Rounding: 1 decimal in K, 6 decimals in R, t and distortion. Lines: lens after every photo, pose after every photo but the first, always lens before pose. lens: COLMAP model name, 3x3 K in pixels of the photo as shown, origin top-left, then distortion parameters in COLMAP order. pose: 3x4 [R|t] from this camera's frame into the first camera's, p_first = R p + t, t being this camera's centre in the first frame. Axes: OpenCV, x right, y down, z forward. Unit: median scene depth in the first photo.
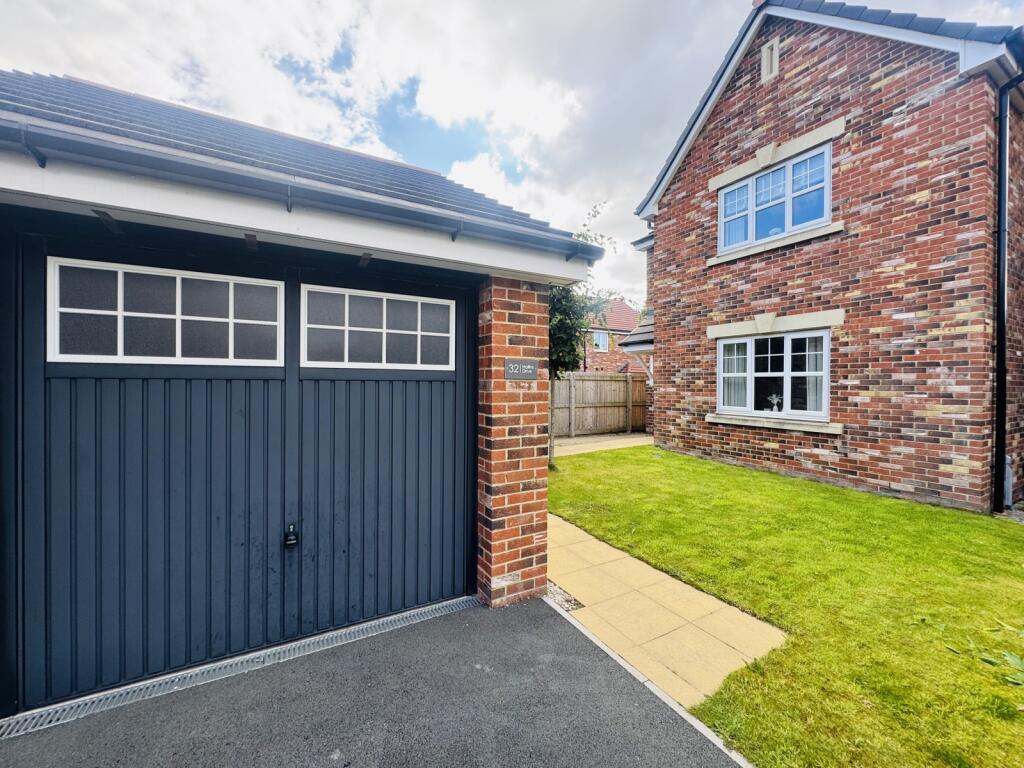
lens RADIAL K [[408.4, 0, 512.7], [0, 408.4, 384.6], [0, 0, 1]] dist [-0.003250, 0.000179]
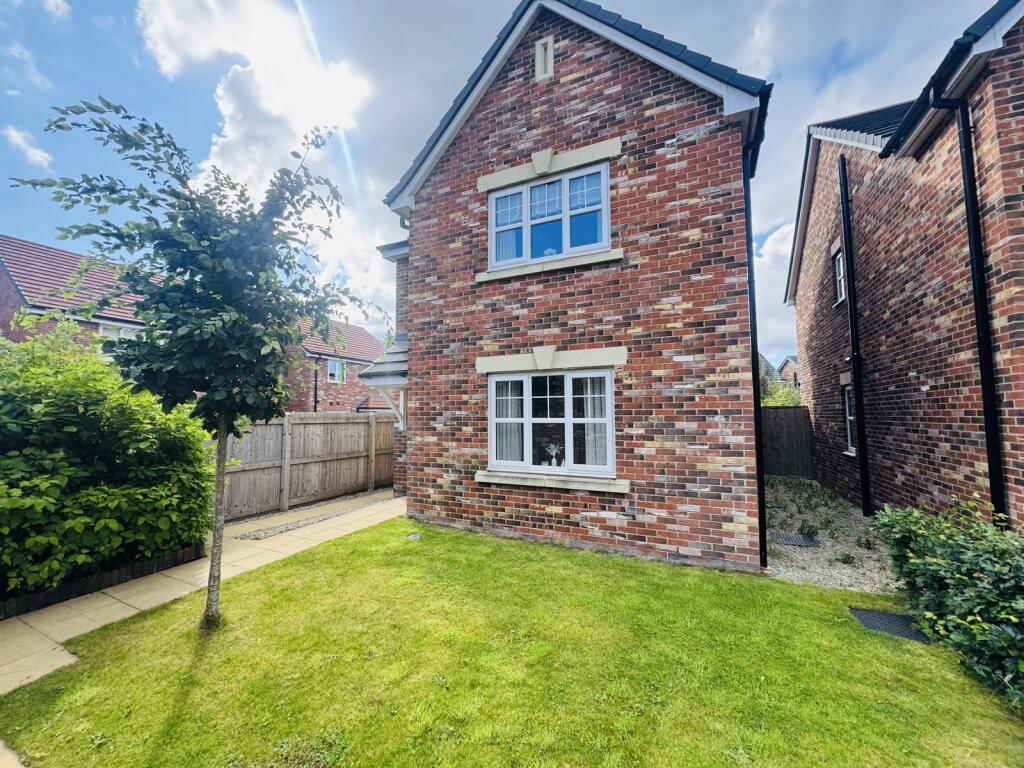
lens RADIAL K [[408.4, 0, 512.7], [0, 408.4, 384.6], [0, 0, 1]] dist [-0.003250, 0.000179]
pose [[0.816259, 0.033722, 0.576701, 0.099900], [0.011782, 0.997115, -0.074981, -0.037588], [-0.577566, 0.067998, 0.813507, 0.387902]]
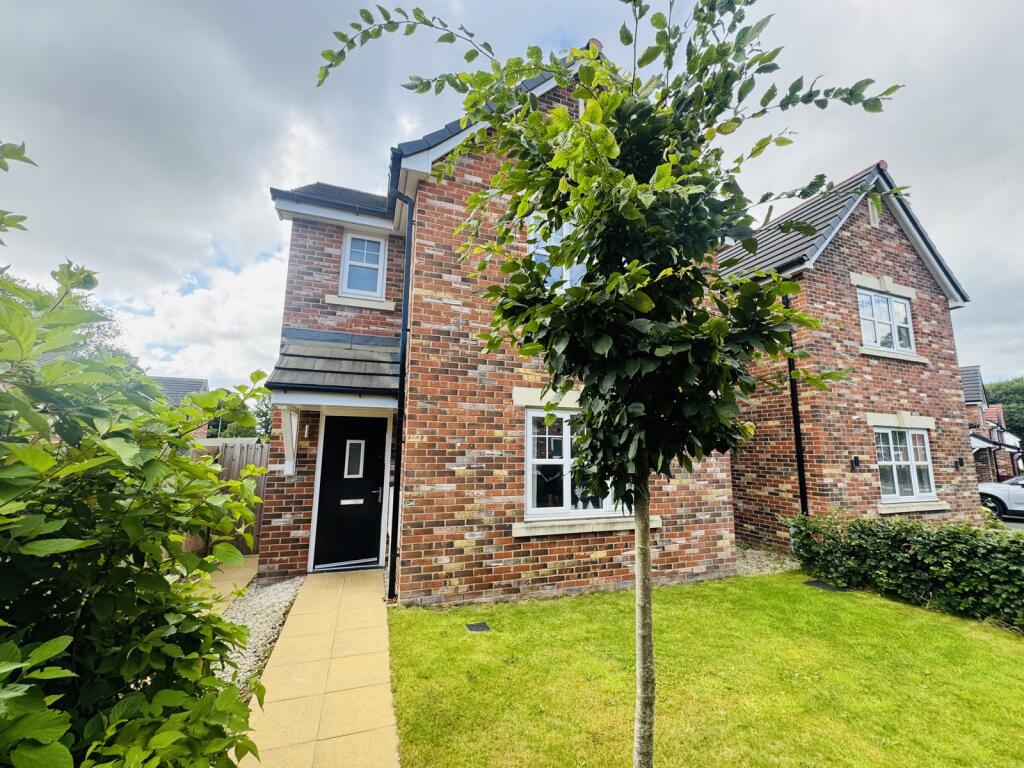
lens RADIAL K [[408.4, 0, 512.7], [0, 408.4, 384.6], [0, 0, 1]] dist [-0.003250, 0.000179]
pose [[0.156440, 0.149248, 0.976346, -0.204041], [-0.005824, 0.988639, -0.150194, -0.055103], [-0.987670, 0.017810, 0.155532, 1.062920]]
